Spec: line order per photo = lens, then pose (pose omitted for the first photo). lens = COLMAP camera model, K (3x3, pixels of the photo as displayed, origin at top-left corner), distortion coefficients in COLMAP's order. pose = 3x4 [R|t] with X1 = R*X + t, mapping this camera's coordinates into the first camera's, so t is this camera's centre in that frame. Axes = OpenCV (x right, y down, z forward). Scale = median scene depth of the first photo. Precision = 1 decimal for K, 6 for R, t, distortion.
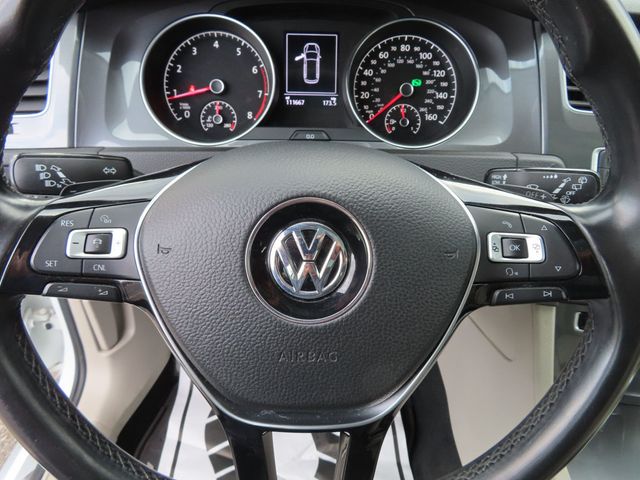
lens RADIAL K [[457.6, 0, 320.0], [0, 457.6, 240.0], [0, 0, 1]] dist [-0.002223, -0.002033]
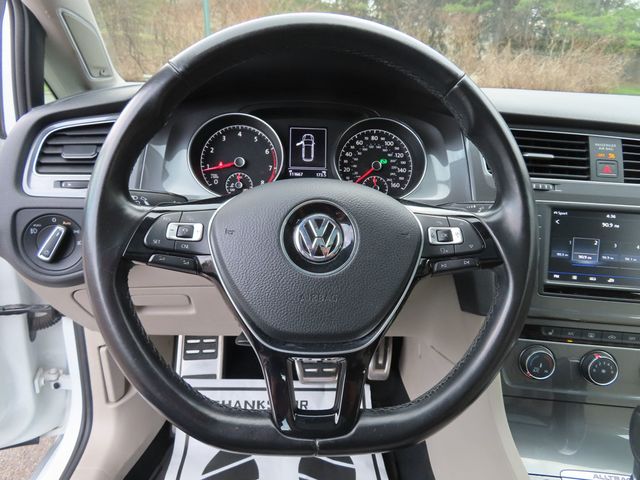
lens RADIAL K [[457.6, 0, 320.0], [0, 457.6, 240.0], [0, 0, 1]] dist [-0.002223, -0.002033]
pose [[0.998875, 0.000604, 0.047416, -0.048445], [0.010533, 0.972110, -0.234287, 0.215156], [-0.046235, 0.234523, 0.971010, -0.289819]]
